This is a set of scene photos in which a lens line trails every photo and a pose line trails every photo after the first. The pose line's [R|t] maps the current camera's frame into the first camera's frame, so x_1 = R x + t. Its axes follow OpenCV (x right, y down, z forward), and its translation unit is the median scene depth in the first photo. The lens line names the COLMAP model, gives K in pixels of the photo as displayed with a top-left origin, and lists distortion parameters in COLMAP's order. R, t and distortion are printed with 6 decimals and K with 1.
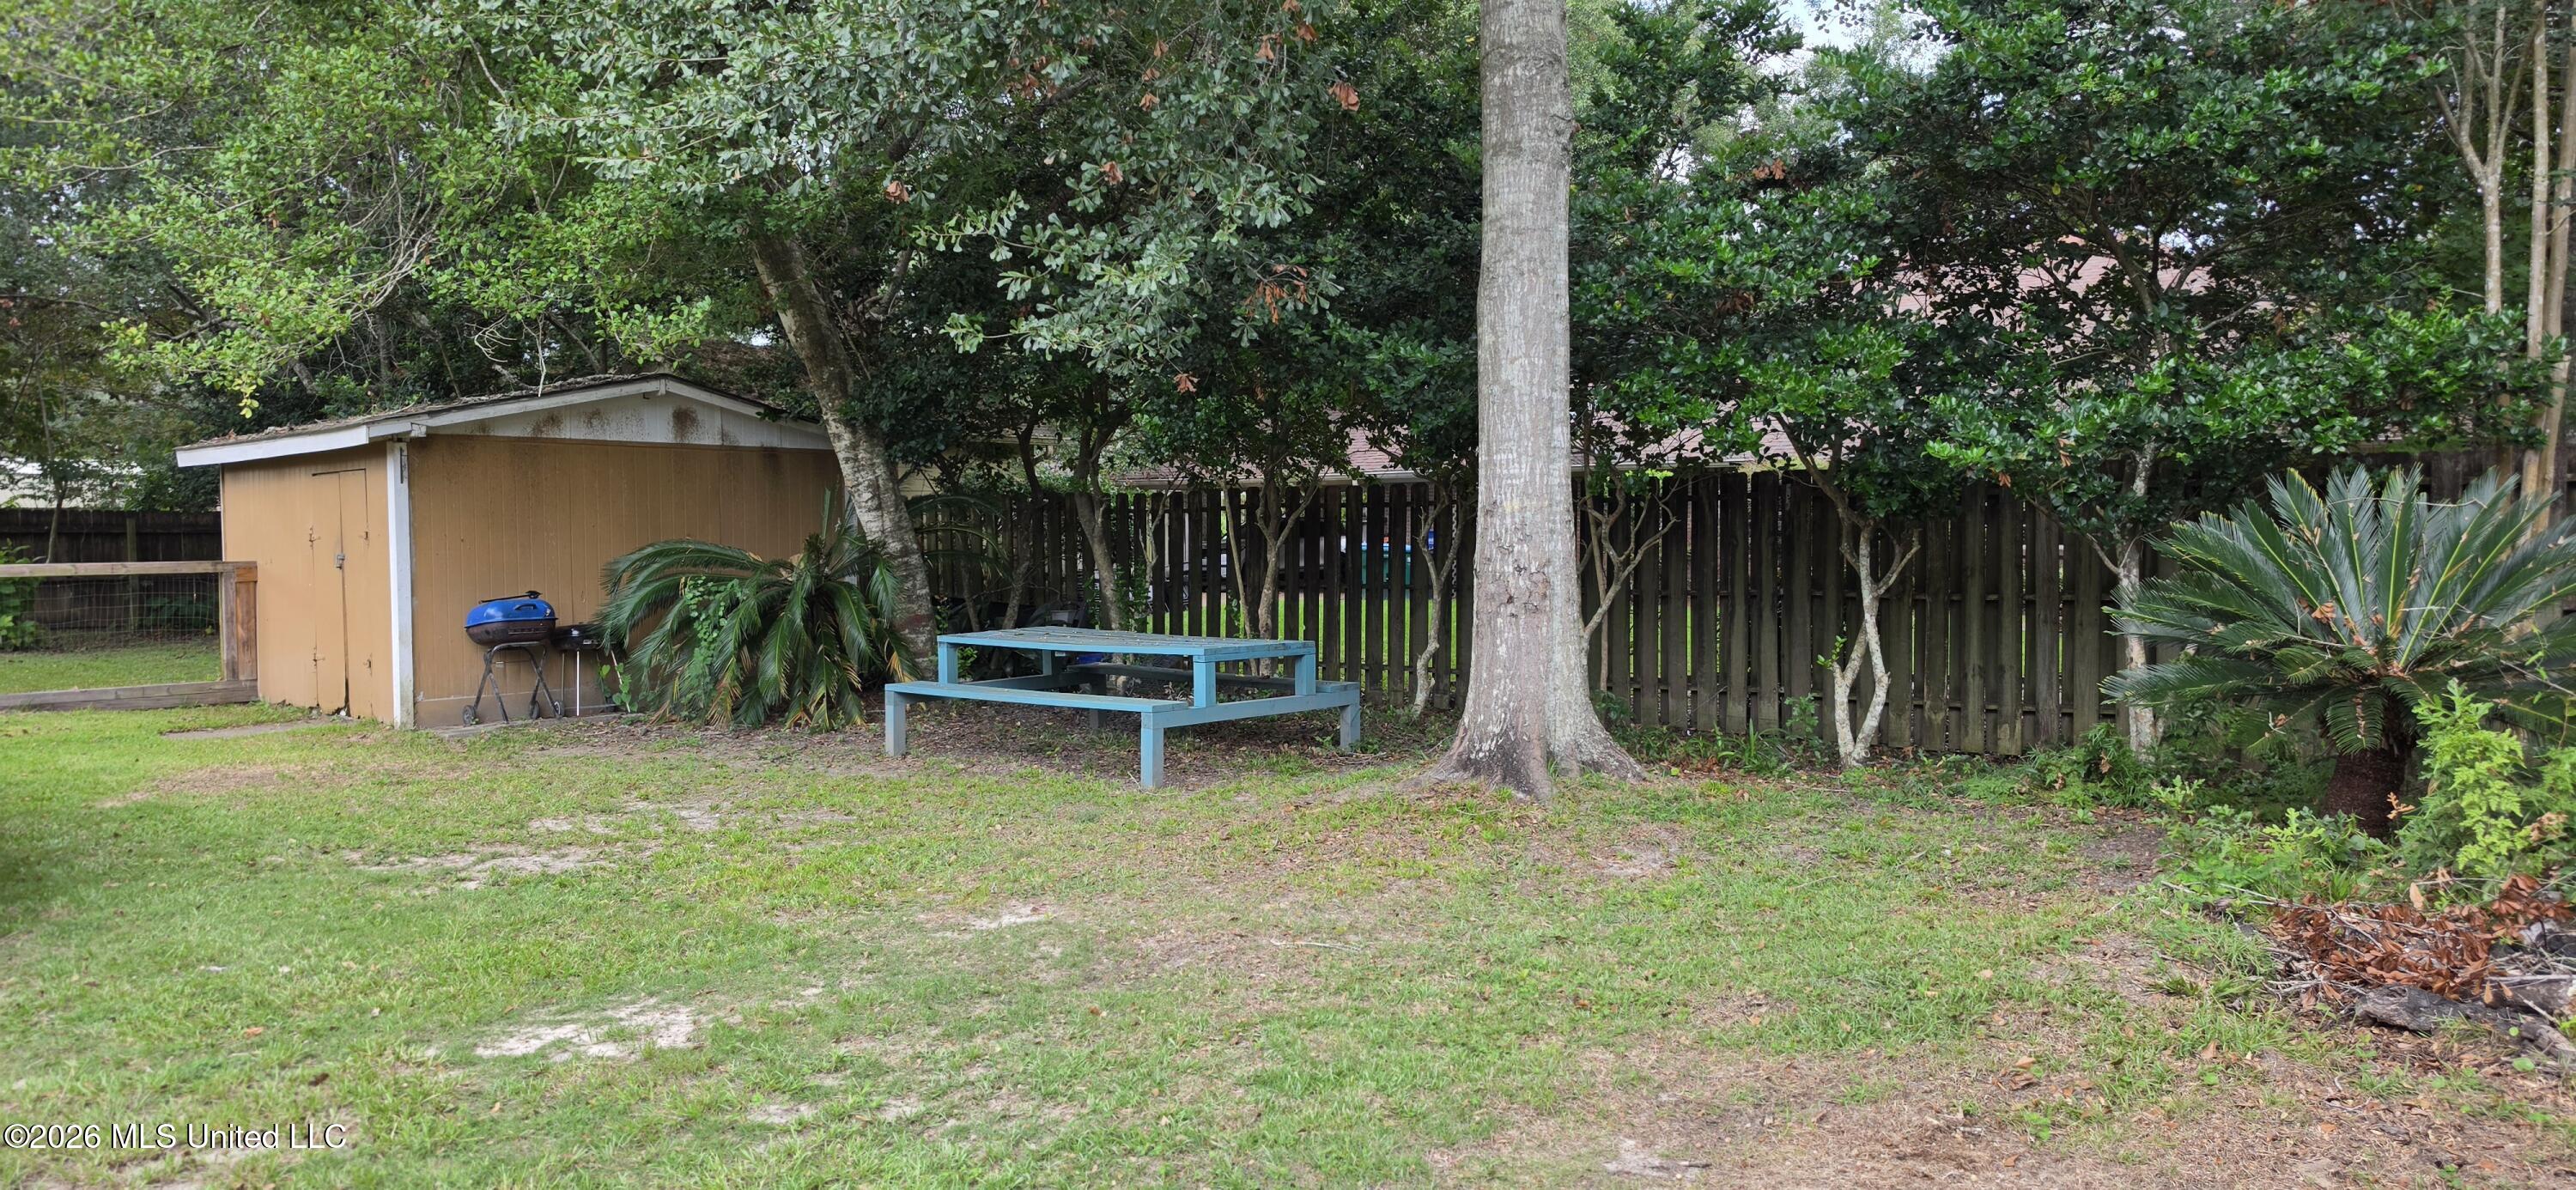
lens RADIAL K [[1747.1, 0, 1341.8], [0, 1747.1, 579.8], [0, 0, 1]] dist [0.106930, -0.160573]
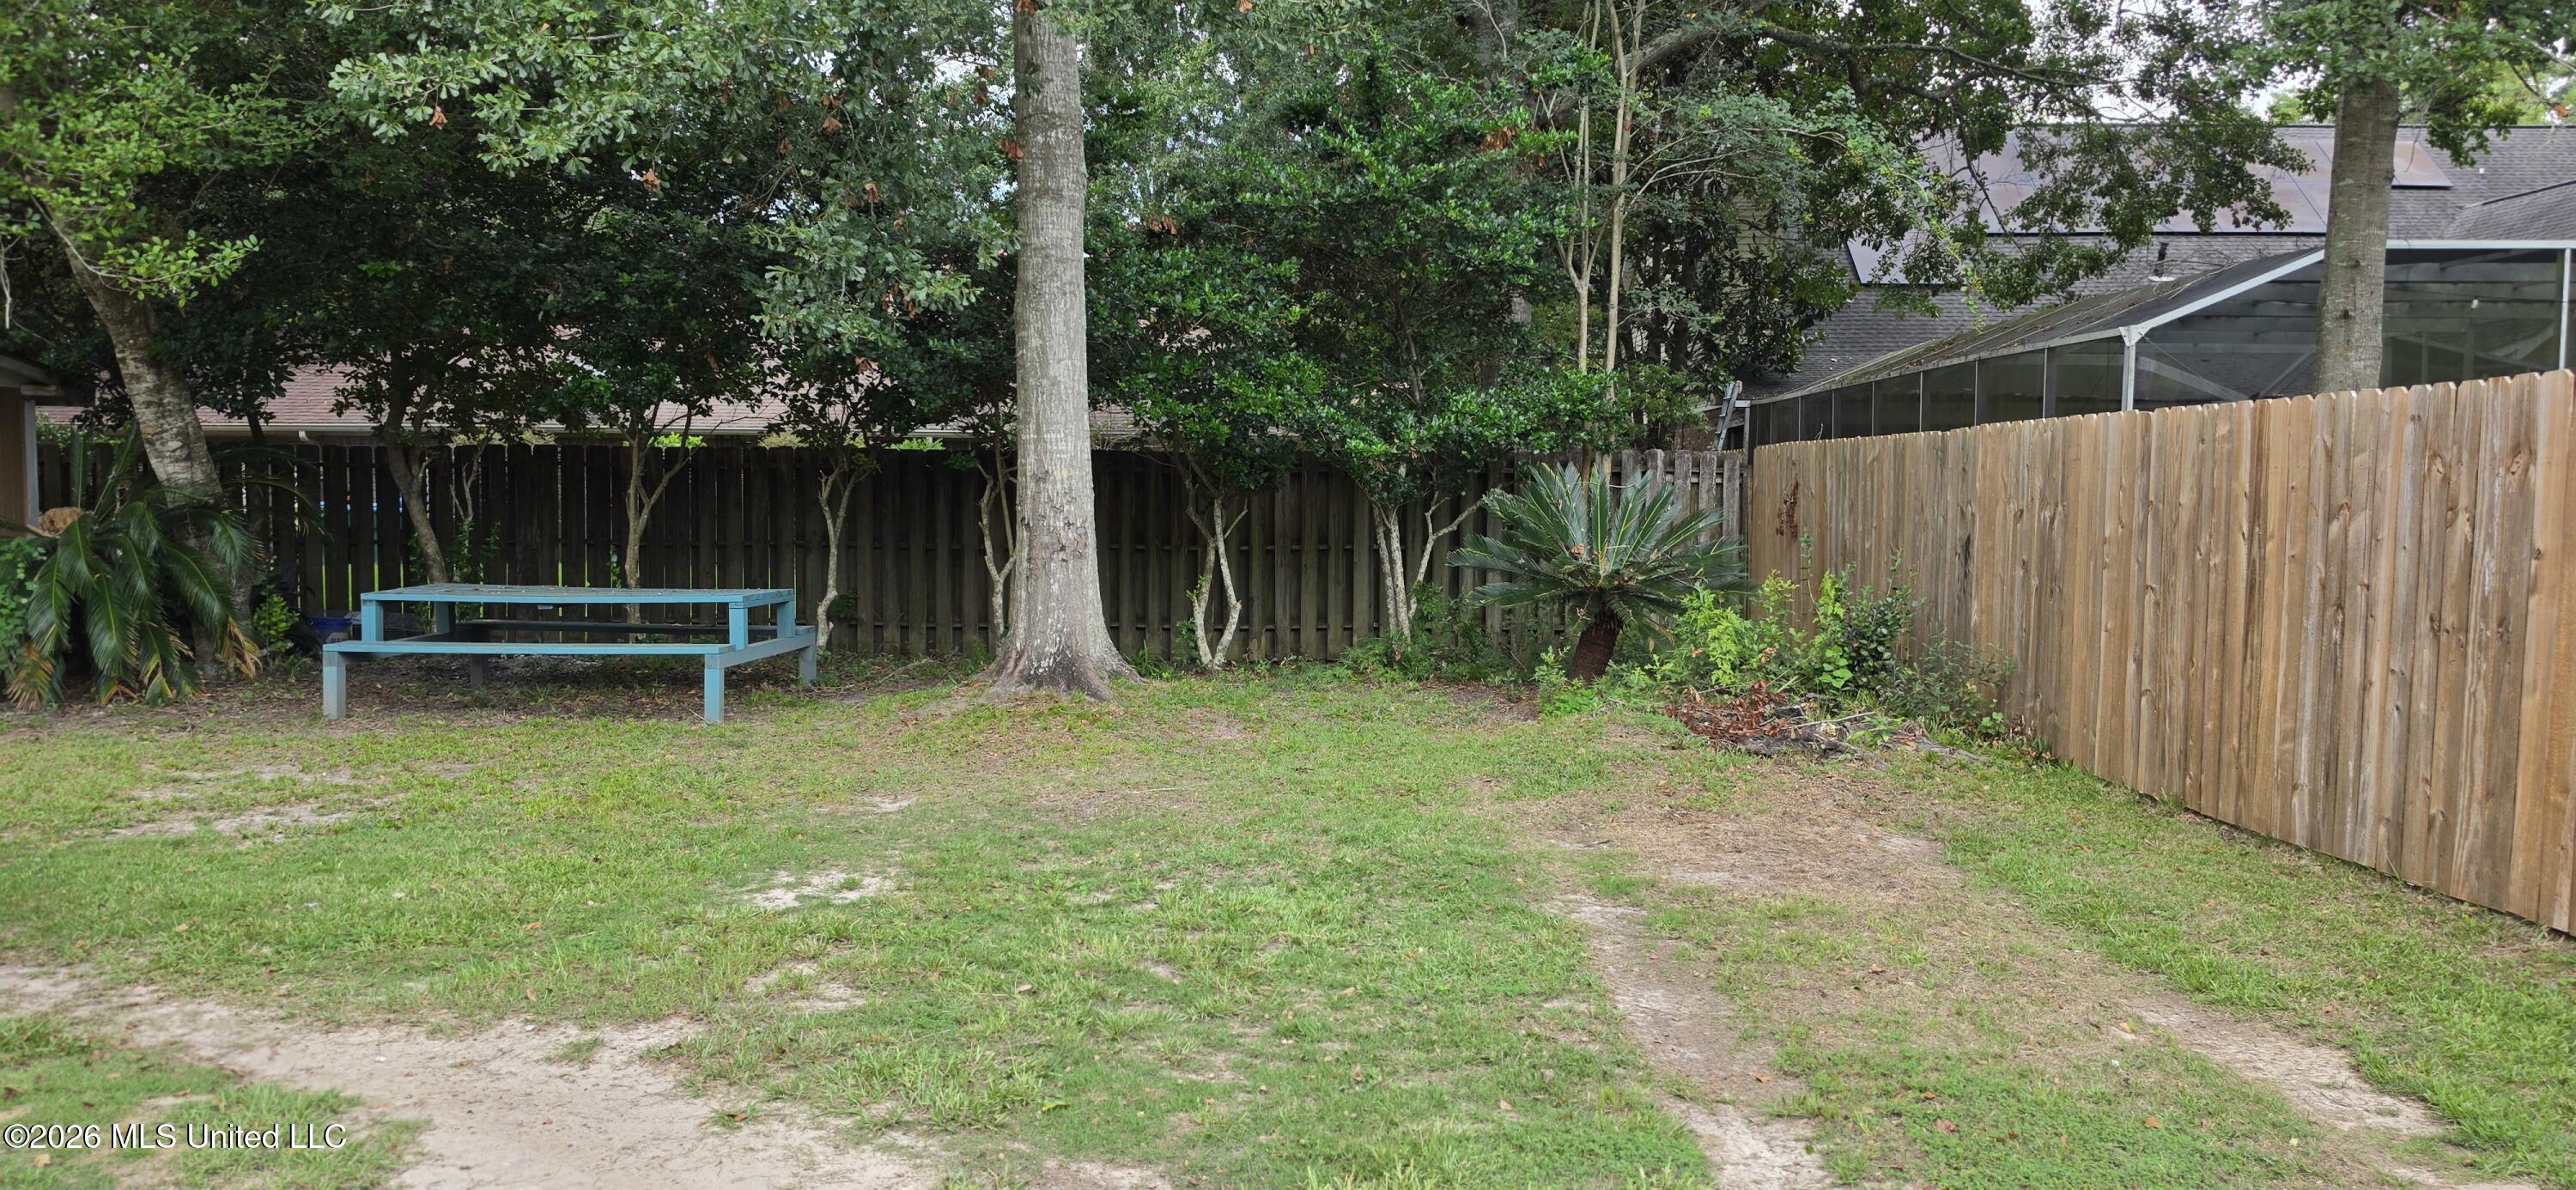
lens RADIAL K [[1763.8, 0, 1288.0], [0, 1763.8, 595.0], [0, 0, 1]] dist [0.039854, -0.048215]
pose [[0.780820, -0.021987, 0.624369, -0.522472], [0.004725, 0.999560, 0.029290, 0.007601], [-0.624738, -0.019920, 0.780580, -0.101979]]
